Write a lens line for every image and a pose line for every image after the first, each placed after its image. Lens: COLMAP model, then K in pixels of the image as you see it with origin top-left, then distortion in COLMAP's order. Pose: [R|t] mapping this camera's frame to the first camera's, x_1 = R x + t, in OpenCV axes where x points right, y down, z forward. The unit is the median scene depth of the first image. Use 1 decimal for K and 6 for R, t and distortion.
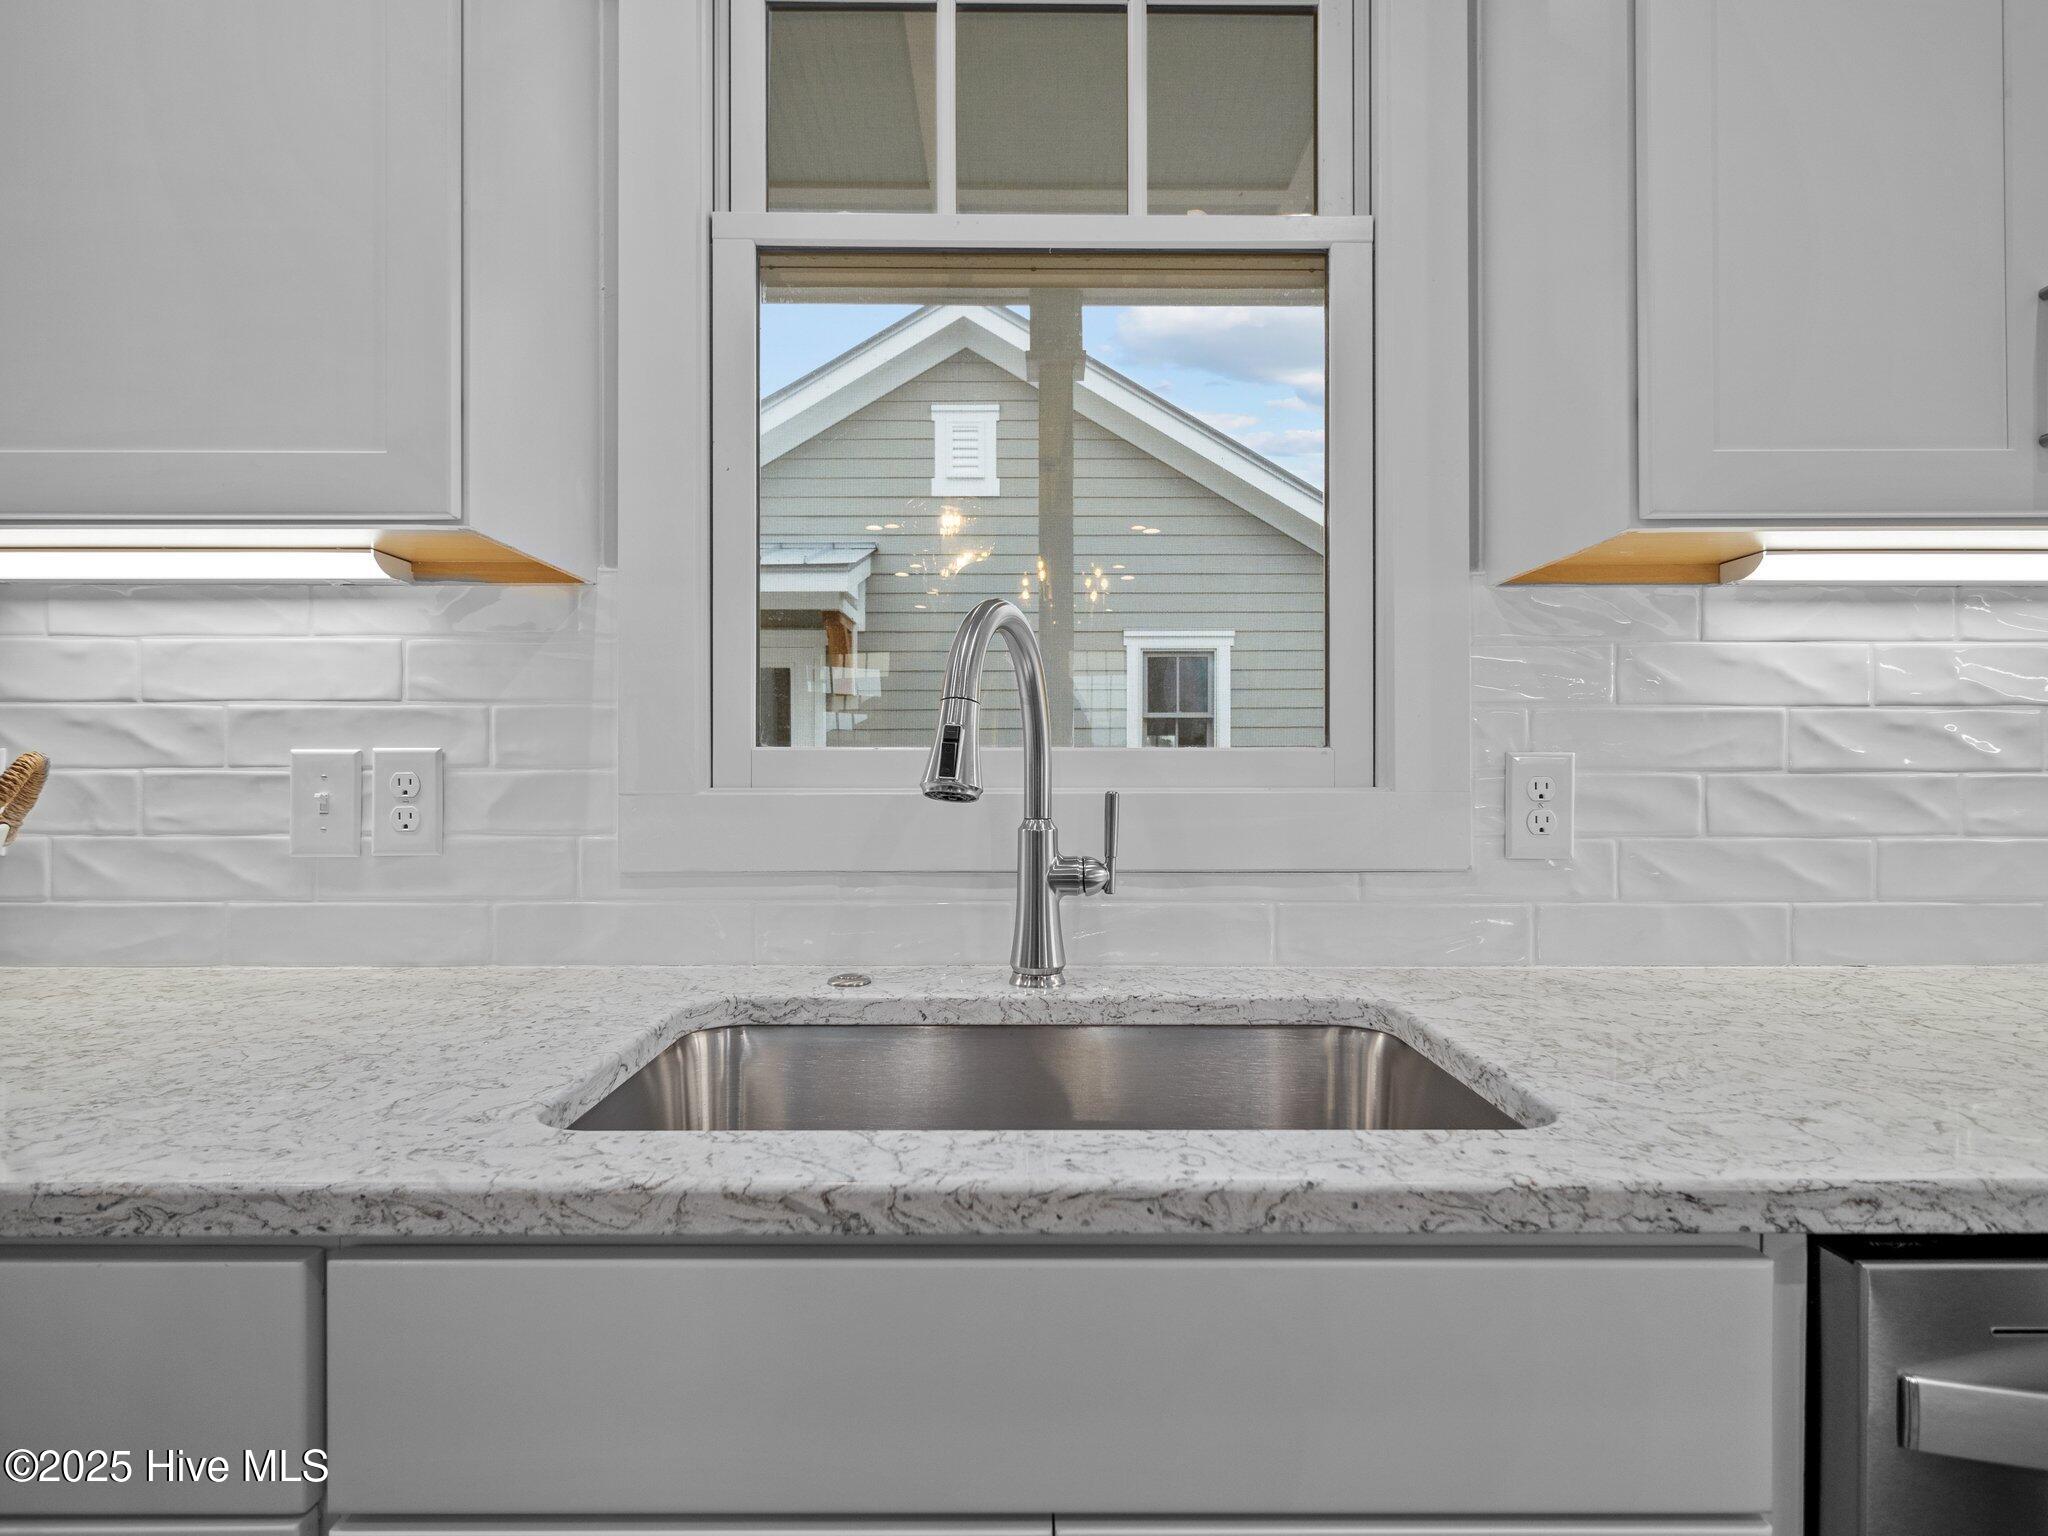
lens RADIAL K [[1038.1, 0, 1024.0], [0, 1038.1, 768.0], [0, 0, 1]] dist [-0.001506, -0.000172]
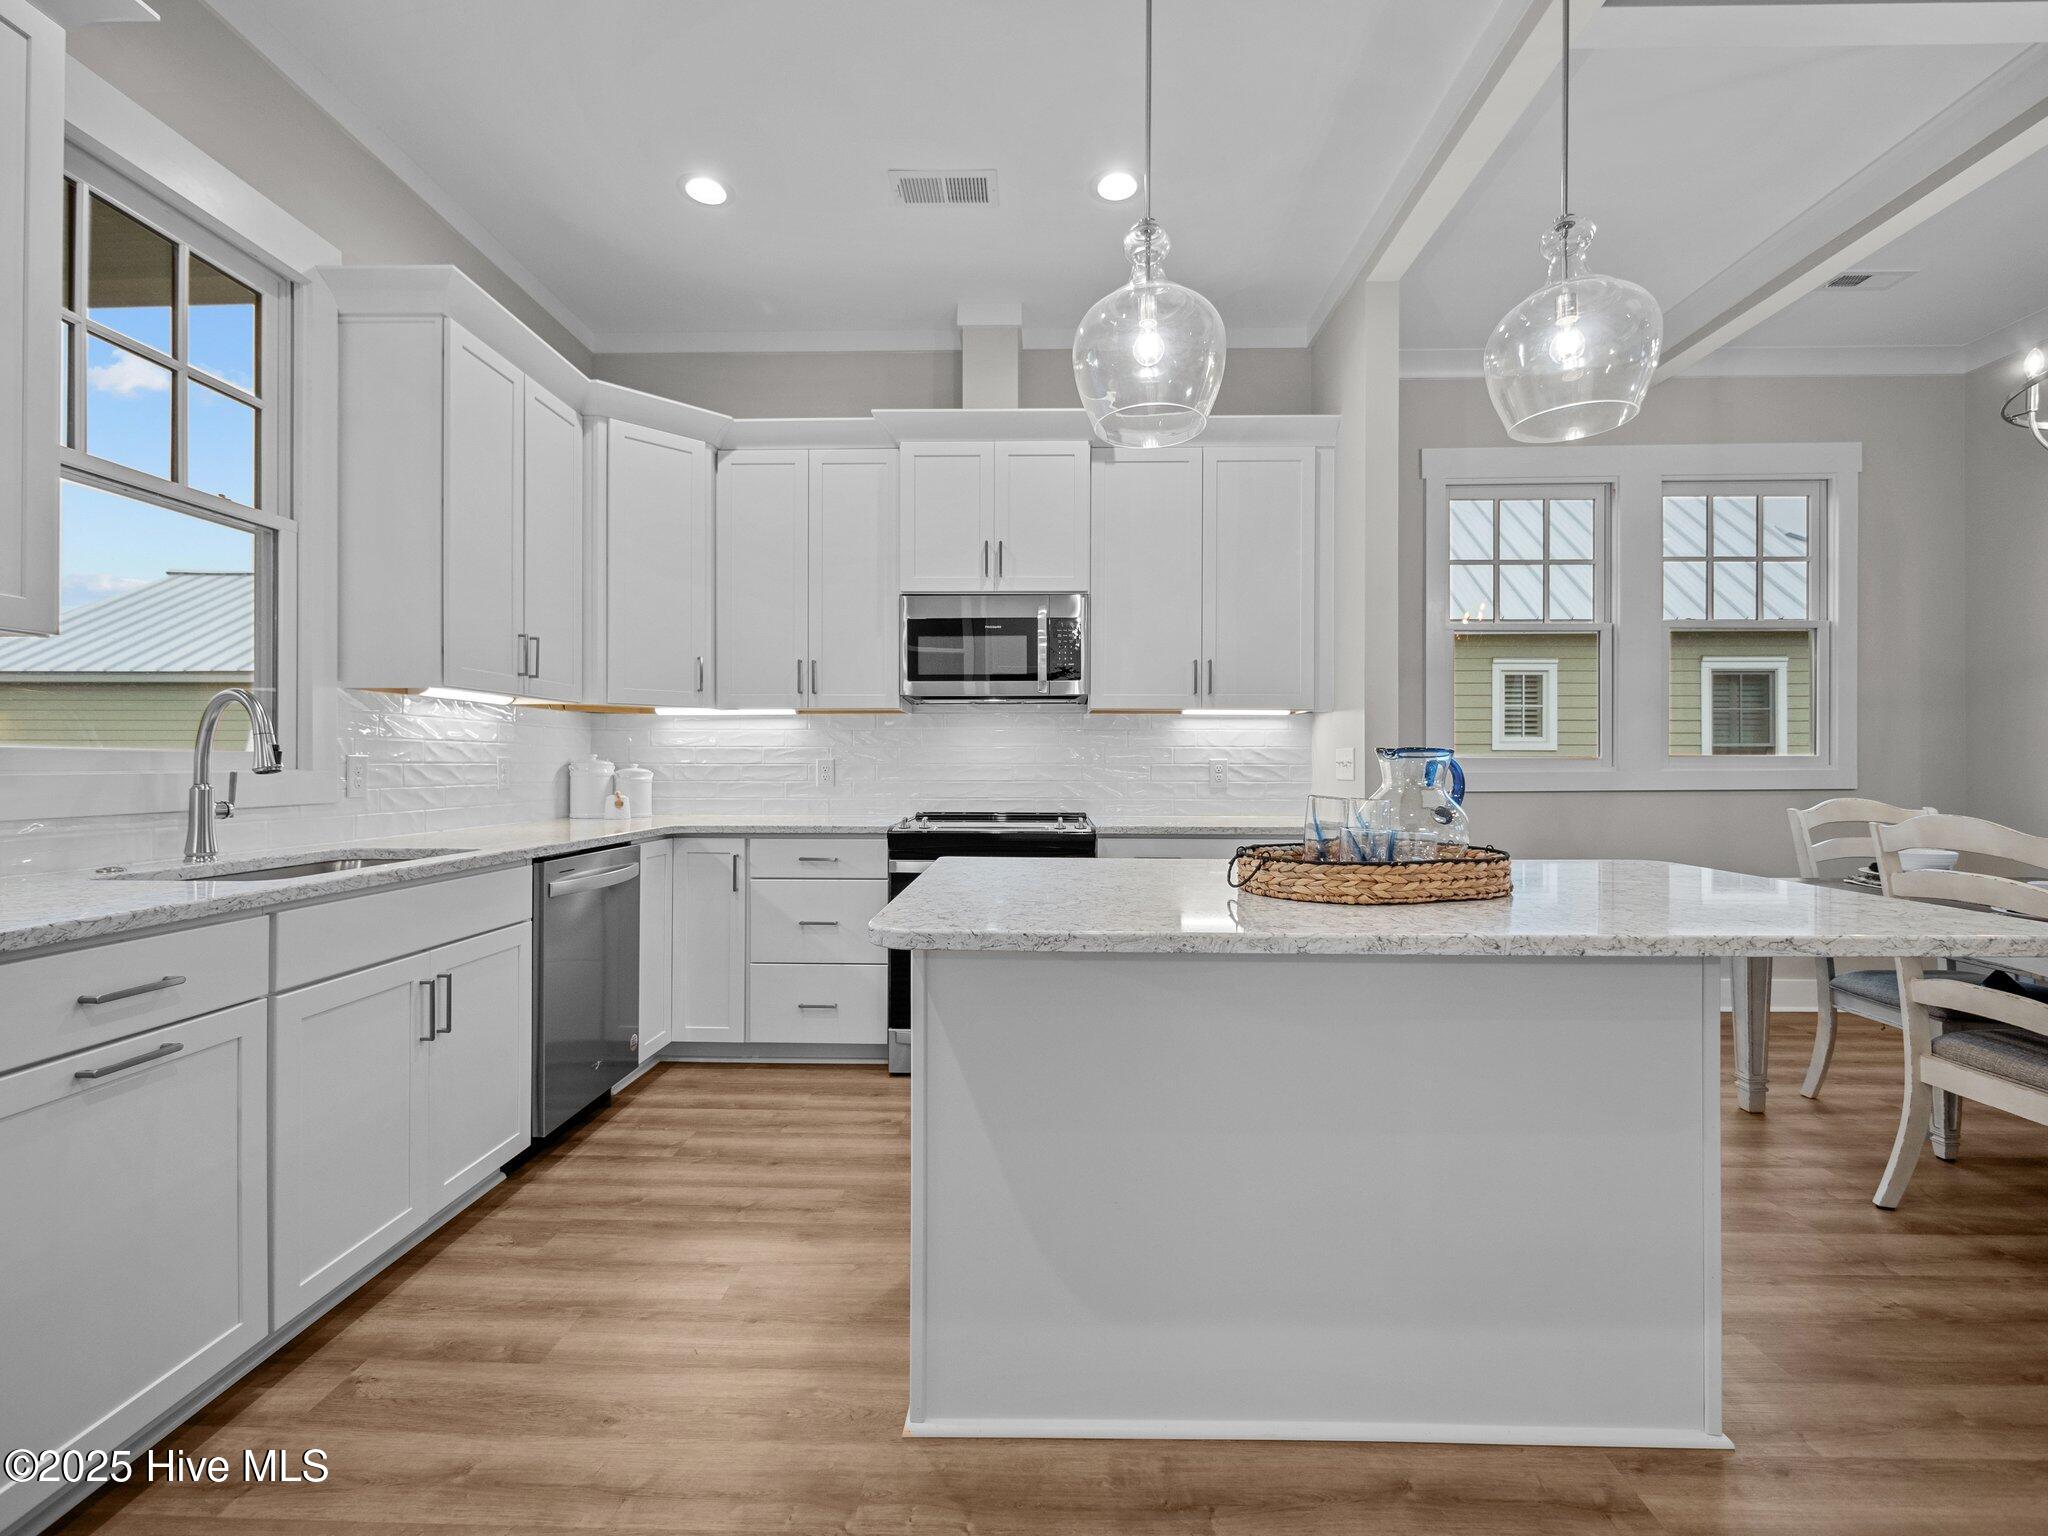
lens RADIAL K [[909.6, 0, 1024.0], [0, 909.6, 768.0], [0, 0, 1]] dist [-0.002382, -0.000187]
pose [[0.026217, -0.003374, 0.999651, -1.690269], [-0.002312, 0.999991, 0.003436, 0.005544], [-0.999654, -0.002401, 0.026209, -0.681893]]
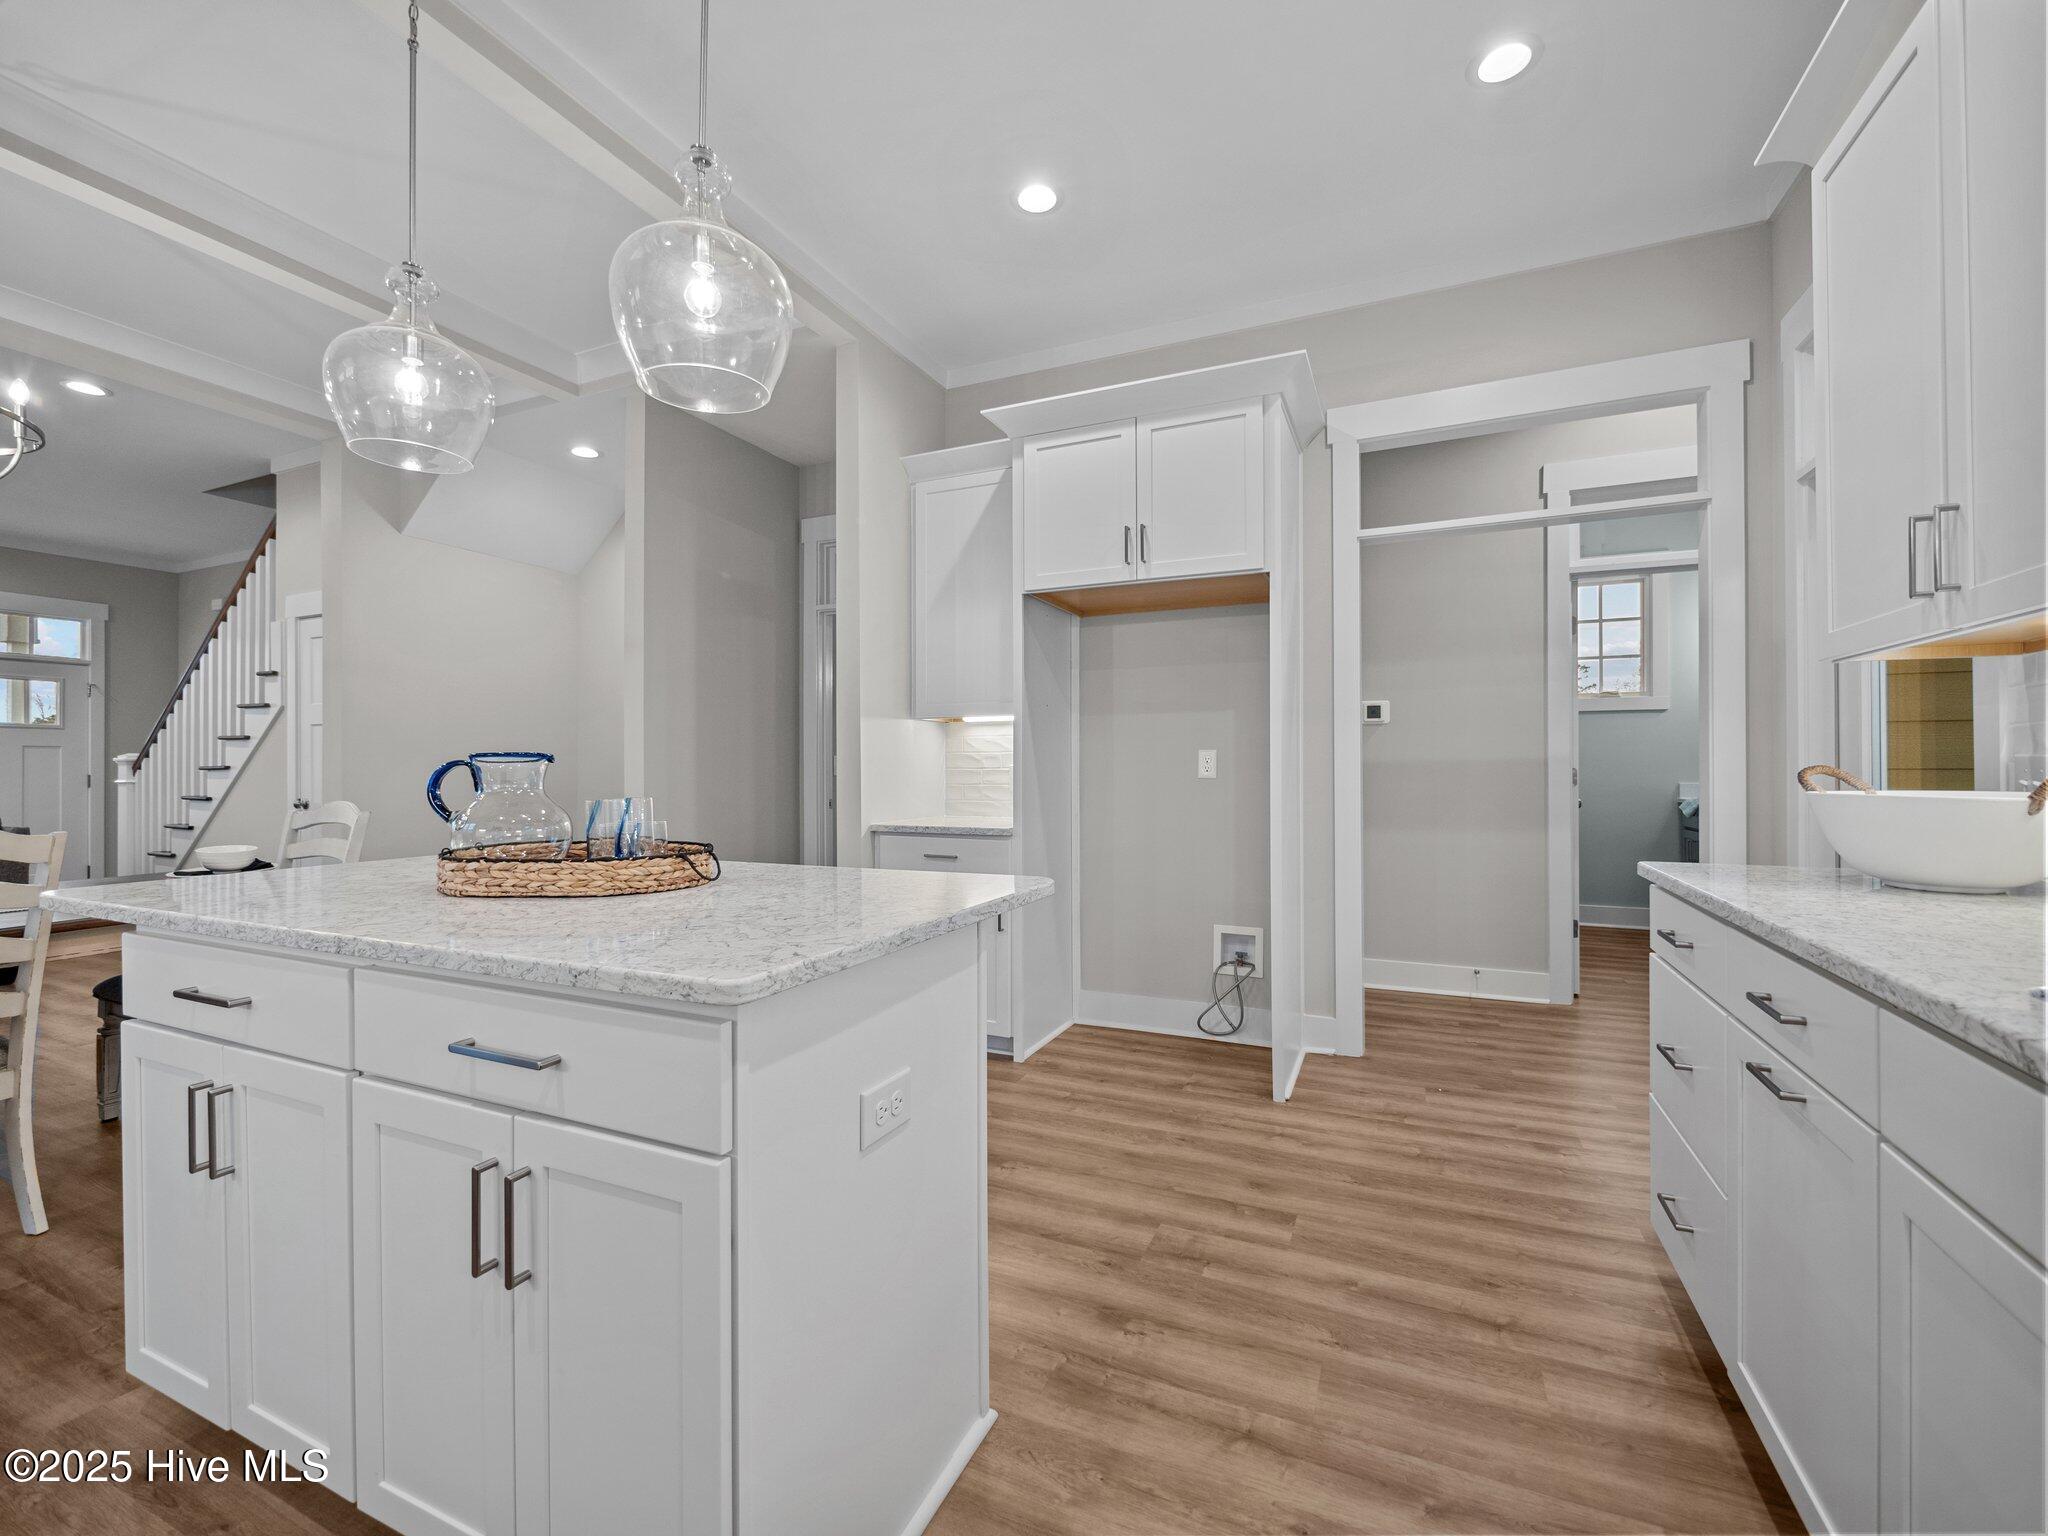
lens RADIAL K [[909.6, 0, 1024.0], [0, 909.6, 768.0], [0, 0, 1]] dist [-0.002382, -0.000187]
pose [[-0.409345, 0.006375, -0.912358, 0.787961], [0.003238, 0.999979, 0.005534, -0.000361], [0.912374, -0.000689, -0.409357, 0.104987]]
